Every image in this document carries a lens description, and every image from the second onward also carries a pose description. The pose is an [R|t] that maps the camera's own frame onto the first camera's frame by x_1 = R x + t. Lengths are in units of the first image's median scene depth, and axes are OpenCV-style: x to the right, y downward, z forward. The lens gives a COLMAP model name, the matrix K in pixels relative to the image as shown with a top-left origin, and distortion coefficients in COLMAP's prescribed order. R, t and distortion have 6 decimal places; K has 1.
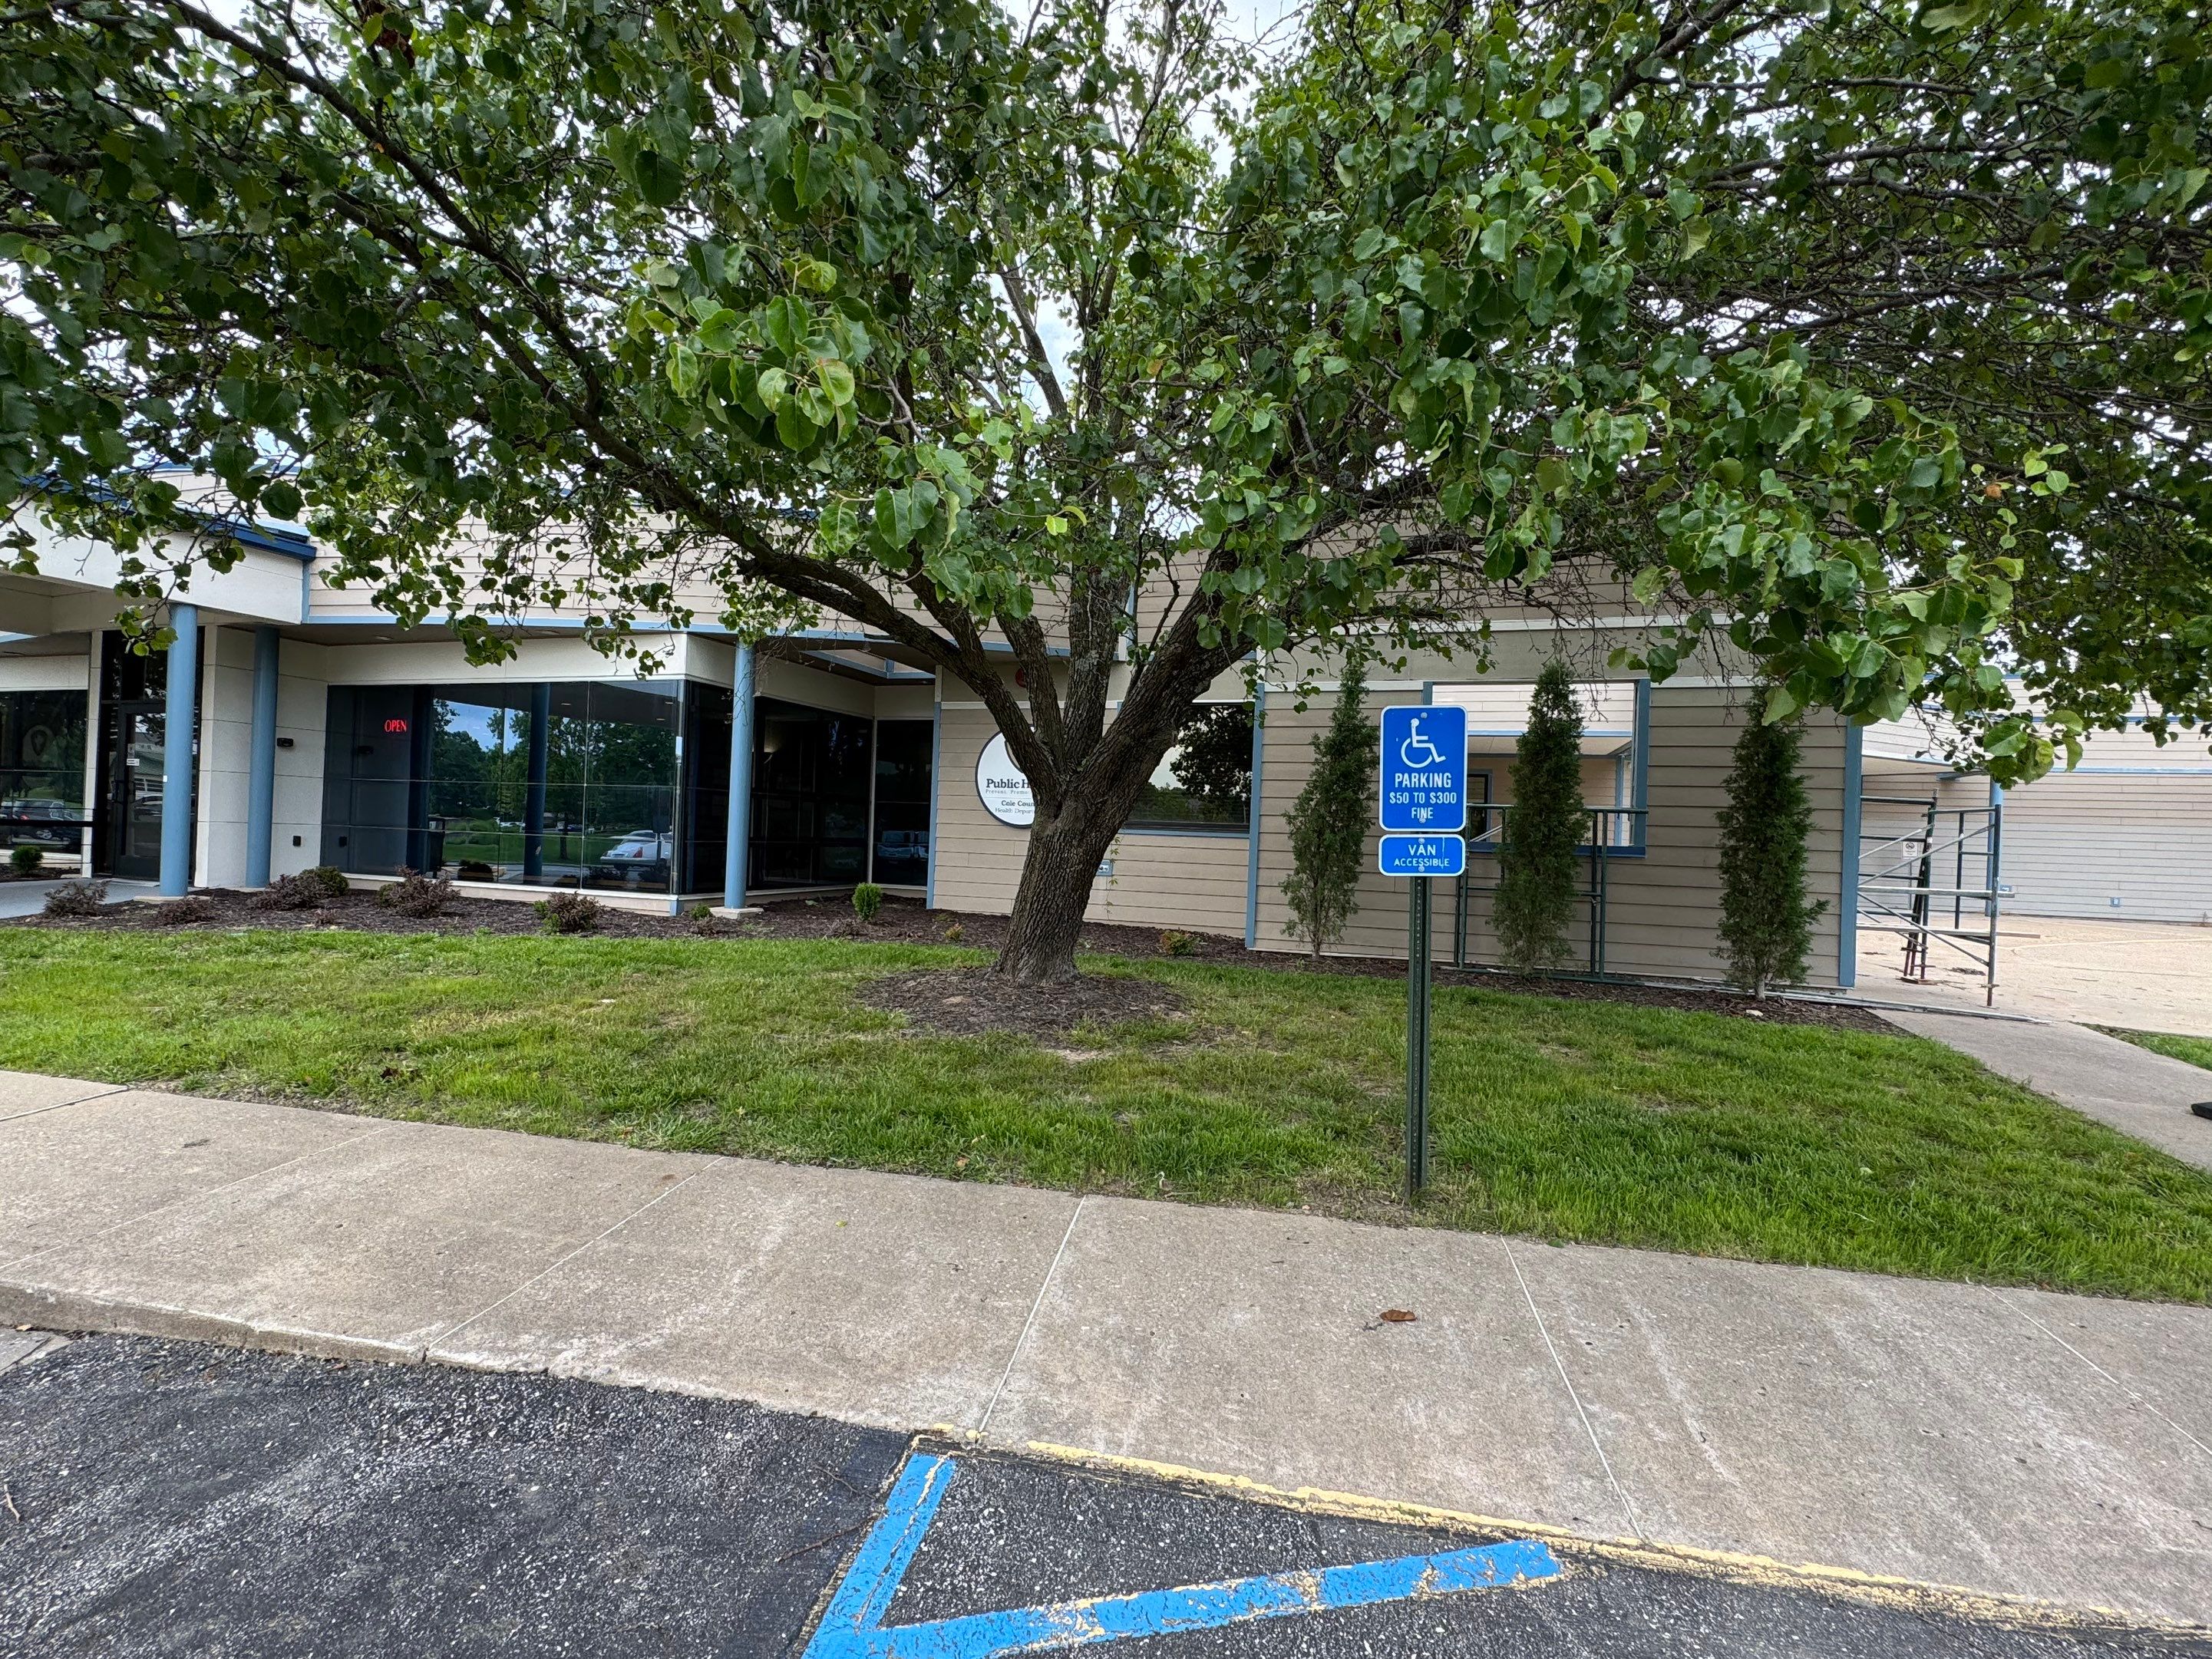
lens RADIAL K [[1040.5, 0, 1105.5], [0, 1040.5, 804.0], [0, 0, 1]] dist [-0.026621, 0.017722]
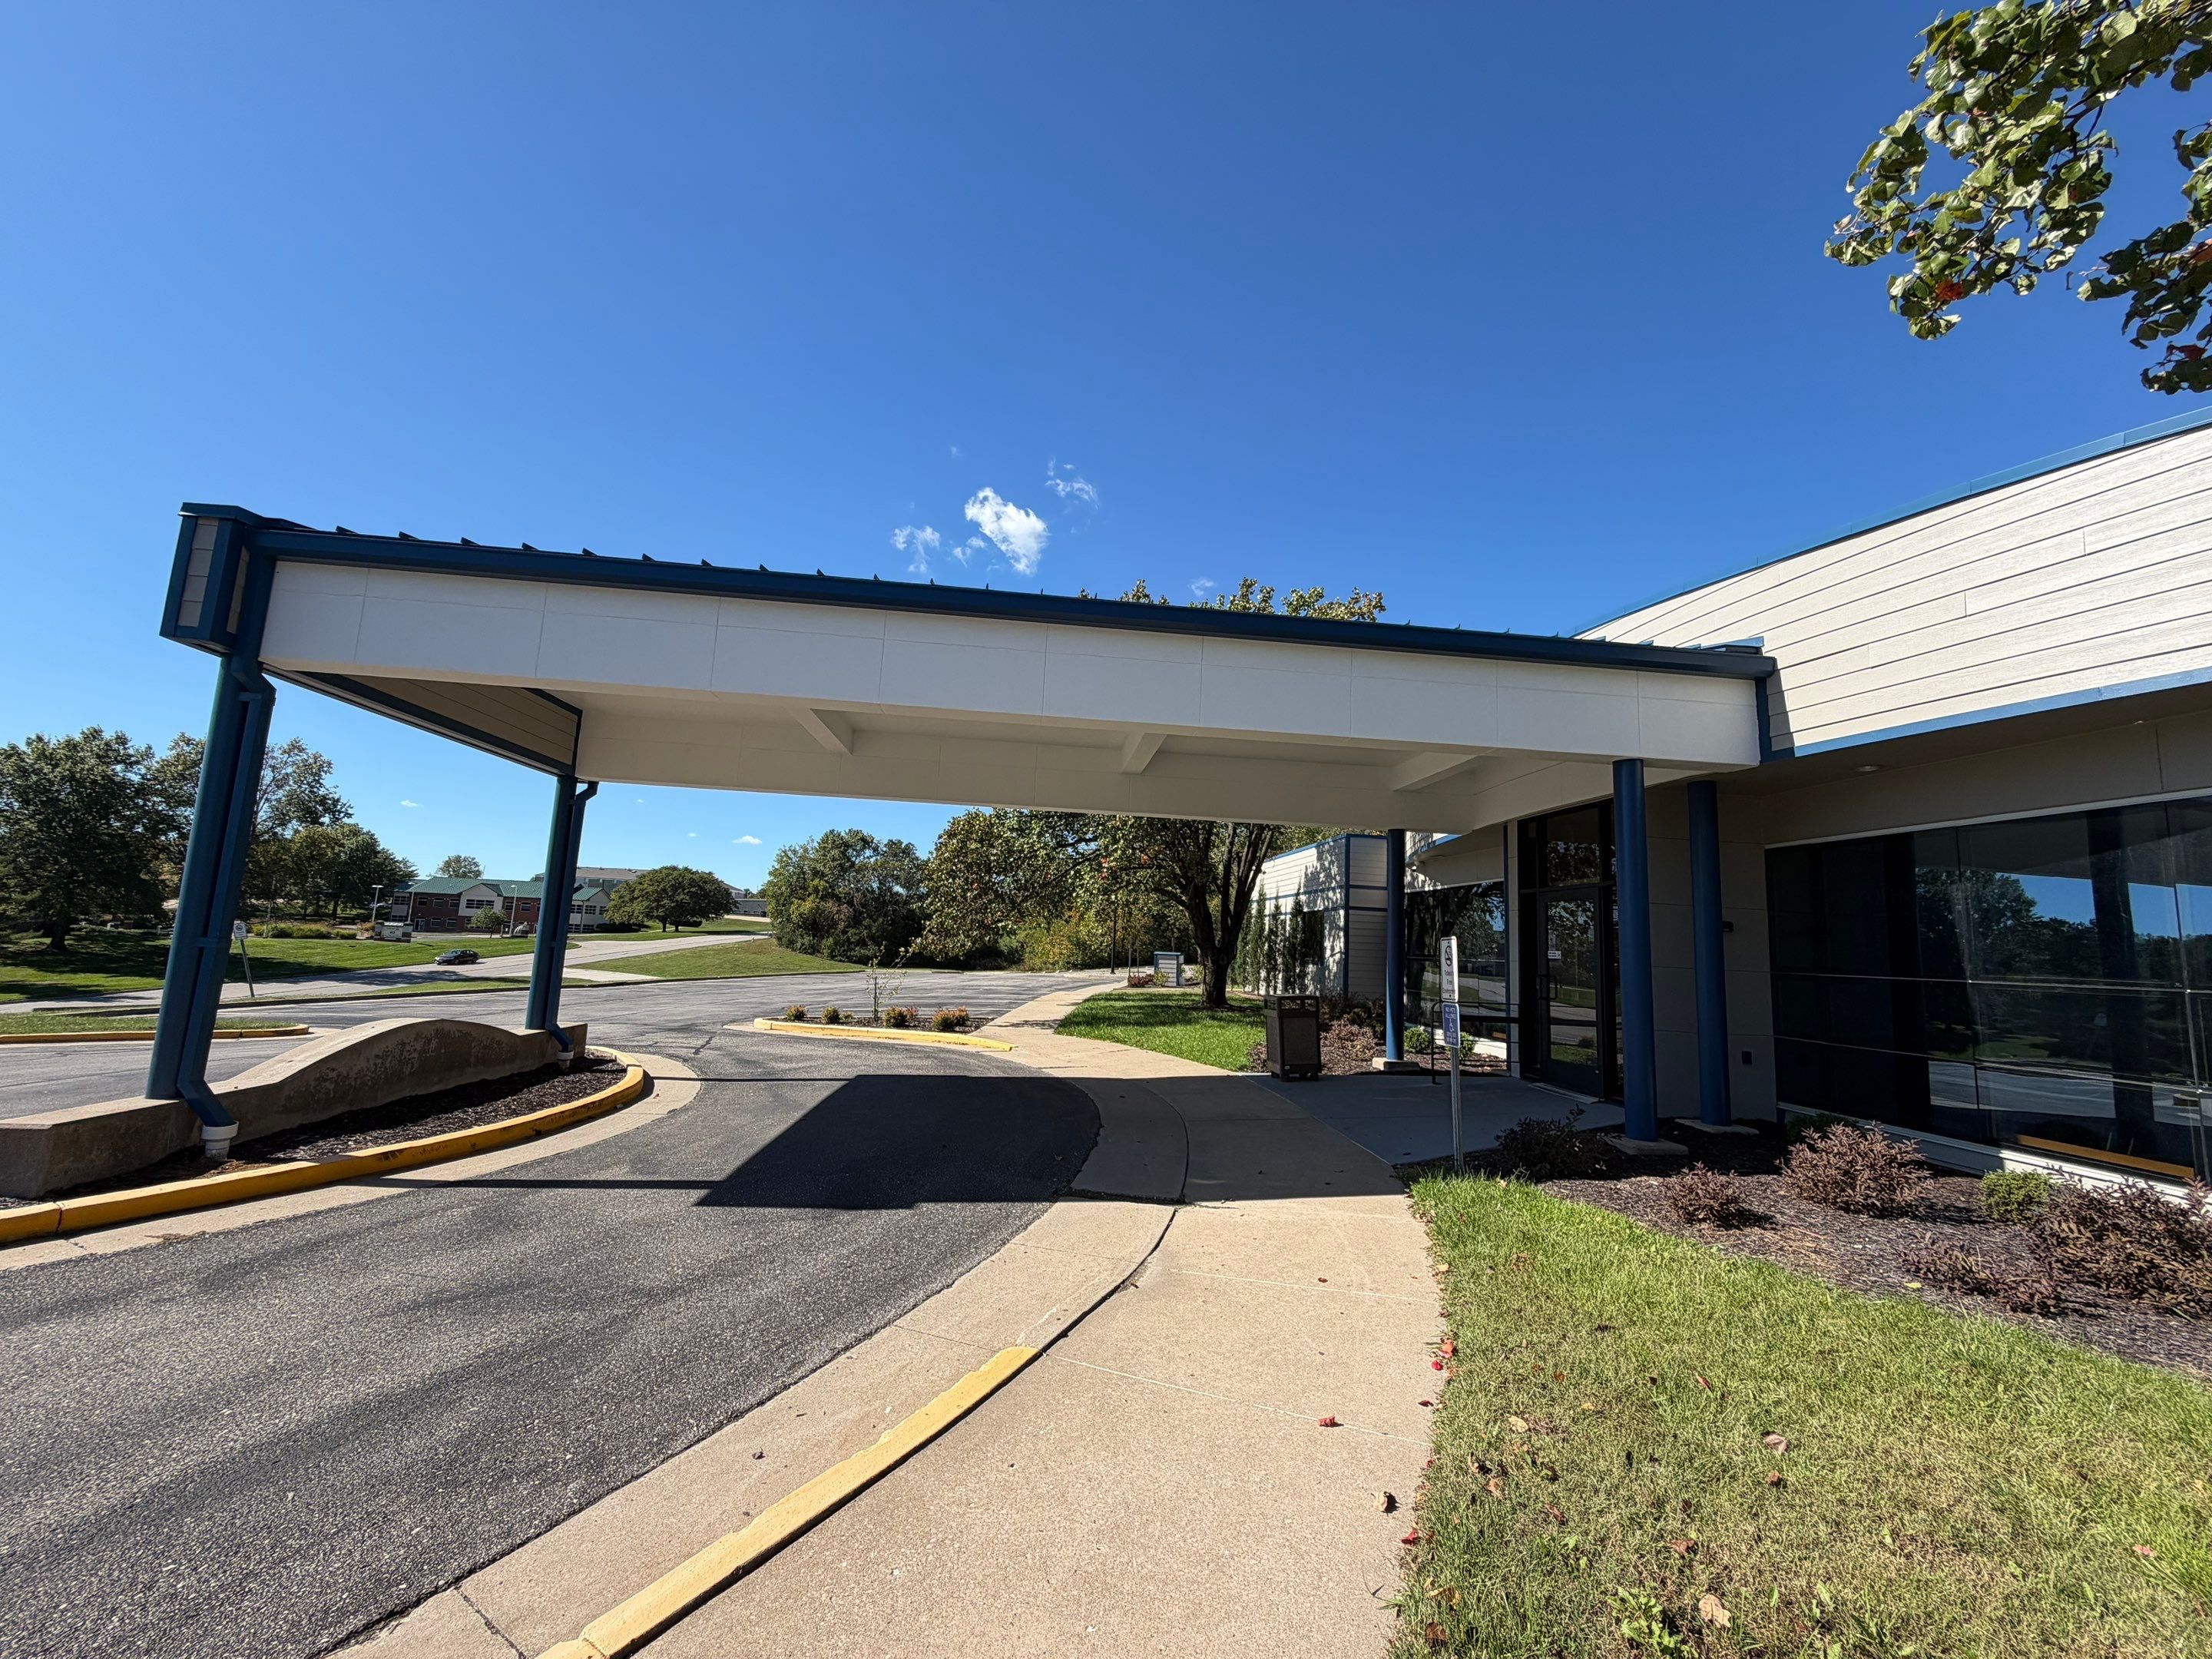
lens RADIAL K [[885.4, 0, 1106.0], [0, 885.4, 829.5], [0, 0, 1]] dist [-0.001467, -0.000154]
pose [[0.423466, -0.133571, -0.896011, -0.460089], [-0.006381, 0.988606, -0.150390, -0.036019], [0.905889, 0.069402, 0.417789, 0.352924]]
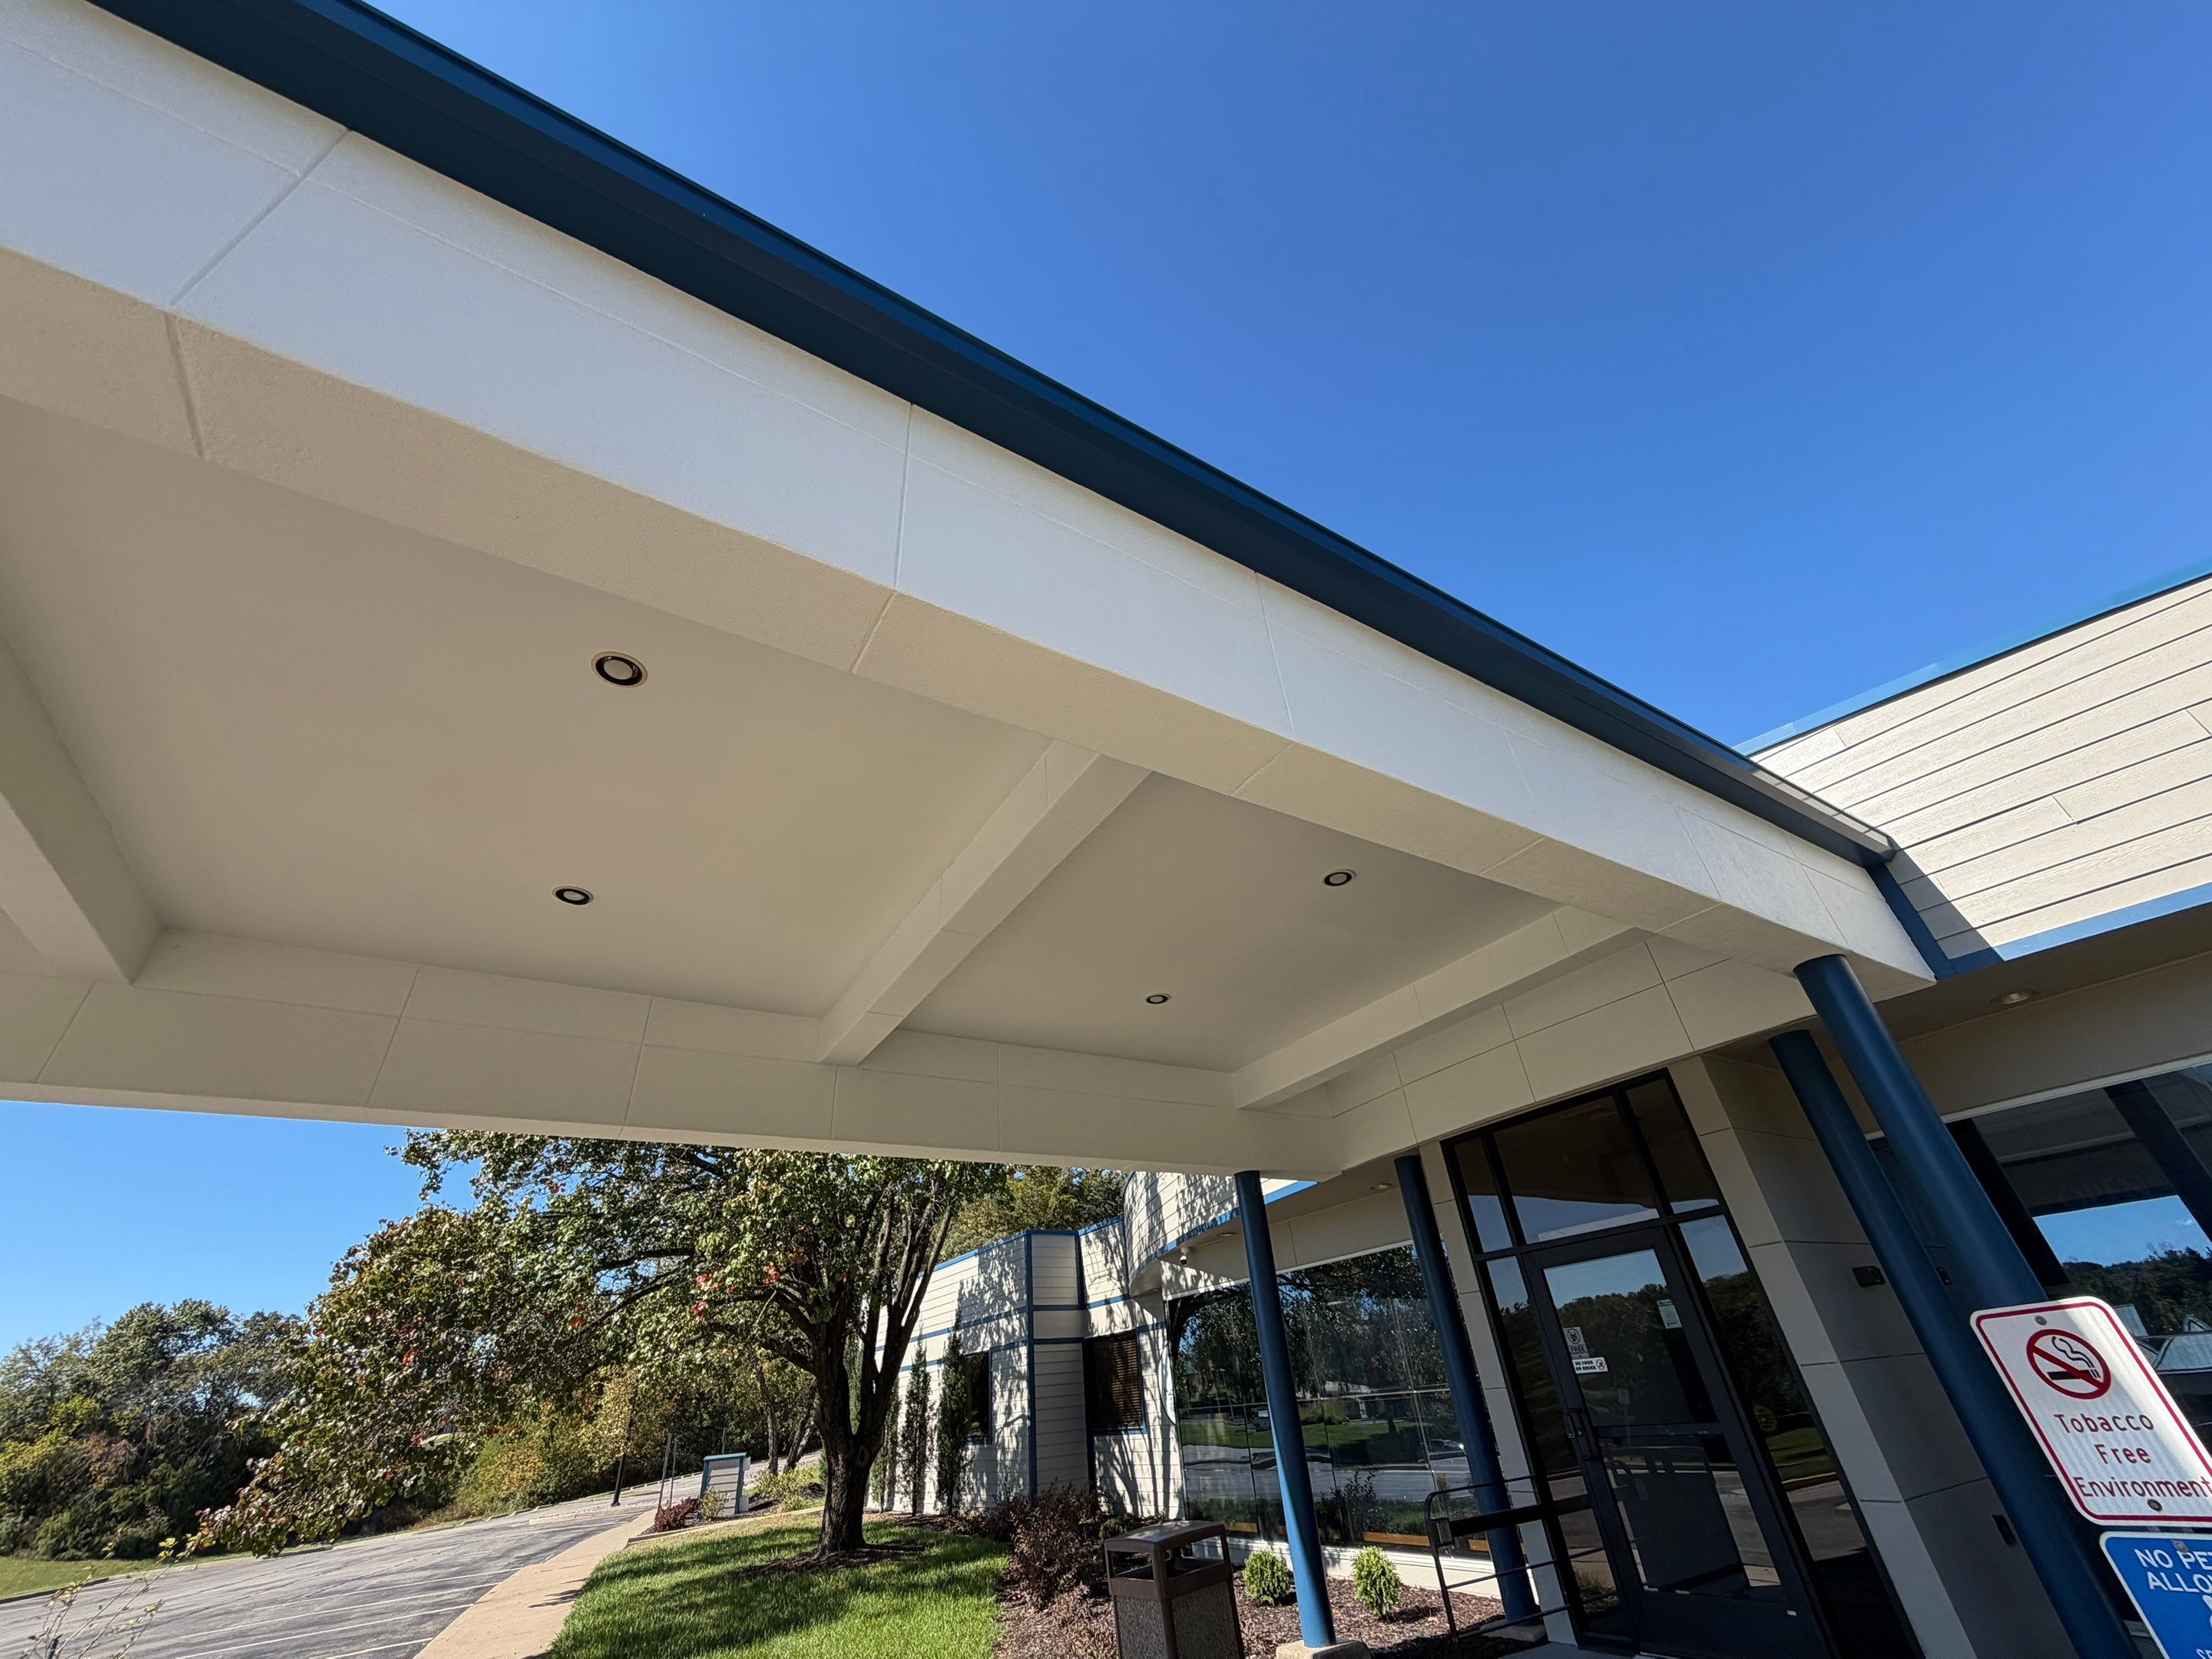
lens RADIAL K [[879.7, 0, 1103.9], [0, 879.7, 827.7], [0, 0, 1]] dist [0.001195, -0.000023]
pose [[0.766976, -0.426283, -0.479615, -0.945973], [0.117827, 0.828293, -0.547766, -0.061726], [0.630766, 0.363611, 0.685508, 0.492531]]
